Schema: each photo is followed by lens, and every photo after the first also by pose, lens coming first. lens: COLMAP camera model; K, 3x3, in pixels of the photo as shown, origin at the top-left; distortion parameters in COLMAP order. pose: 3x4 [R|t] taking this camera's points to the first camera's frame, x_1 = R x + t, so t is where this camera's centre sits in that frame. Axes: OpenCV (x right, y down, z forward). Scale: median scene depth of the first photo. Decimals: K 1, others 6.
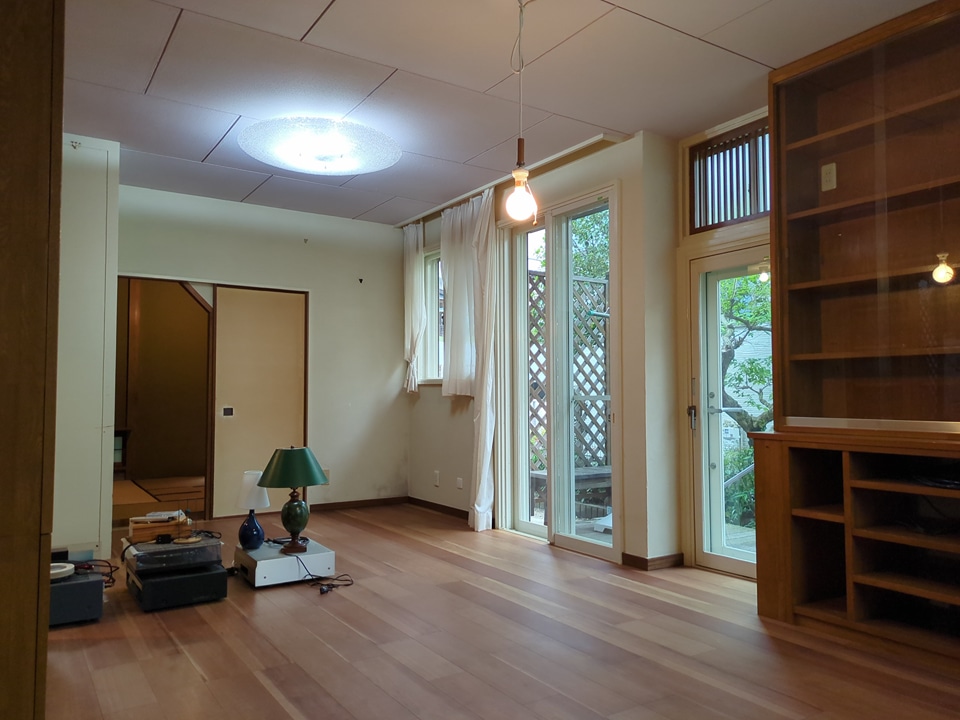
lens RADIAL K [[716.1, 0, 478.5], [0, 716.1, 355.3], [0, 0, 1]] dist [0.069020, -0.087063]
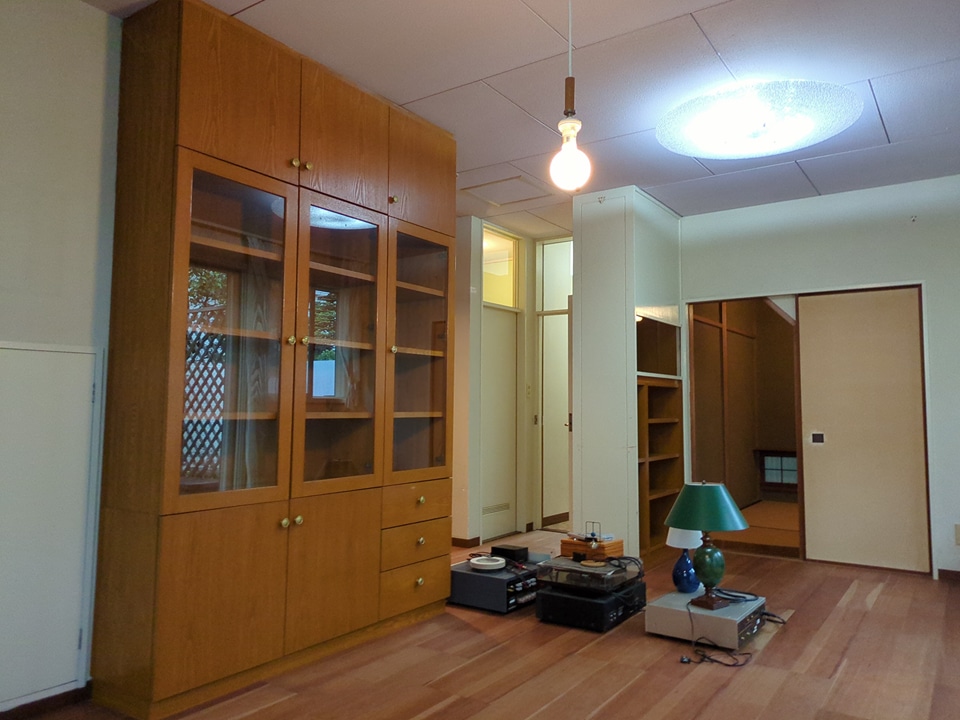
lens RADIAL K [[716.1, 0, 478.5], [0, 716.1, 355.3], [0, 0, 1]] dist [0.069020, -0.087063]
pose [[0.374116, -0.064863, -0.925111, 0.453376], [0.047323, 0.997587, -0.050807, 0.005160], [0.926174, -0.024771, 0.376282, 0.431638]]
